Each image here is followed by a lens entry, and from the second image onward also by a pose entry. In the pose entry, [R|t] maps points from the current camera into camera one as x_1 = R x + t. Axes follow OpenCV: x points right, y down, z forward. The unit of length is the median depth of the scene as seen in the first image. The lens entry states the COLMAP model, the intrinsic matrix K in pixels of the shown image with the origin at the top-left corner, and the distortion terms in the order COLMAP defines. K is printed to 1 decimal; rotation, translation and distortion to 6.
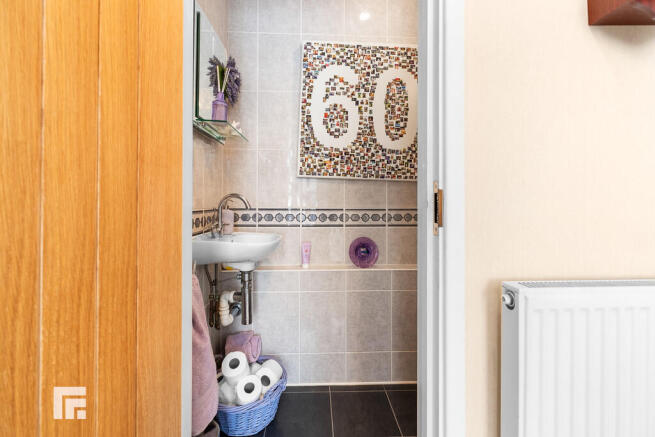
lens RADIAL K [[286.2, 0, 321.4], [0, 286.2, 202.5], [0, 0, 1]] dist [-0.001033, 0.000929]
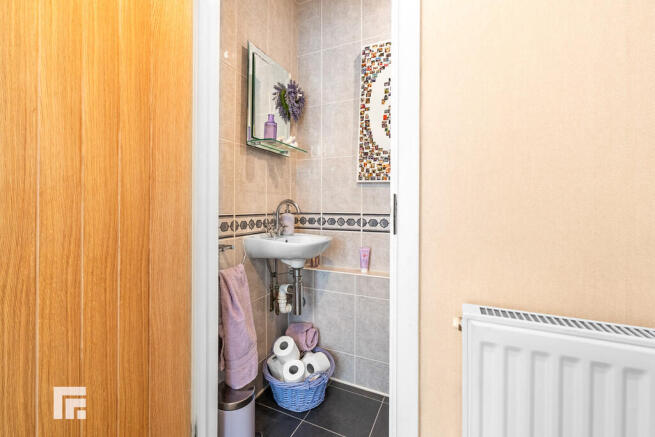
lens RADIAL K [[286.2, 0, 300.8], [0, 286.2, 209.0], [0, 0, 1]] dist [-0.001033, 0.000929]
pose [[0.873770, 0.003235, -0.486328, 0.328998], [-0.000850, 0.999987, 0.005126, 0.000792], [0.486338, -0.004065, 0.873761, 0.019311]]
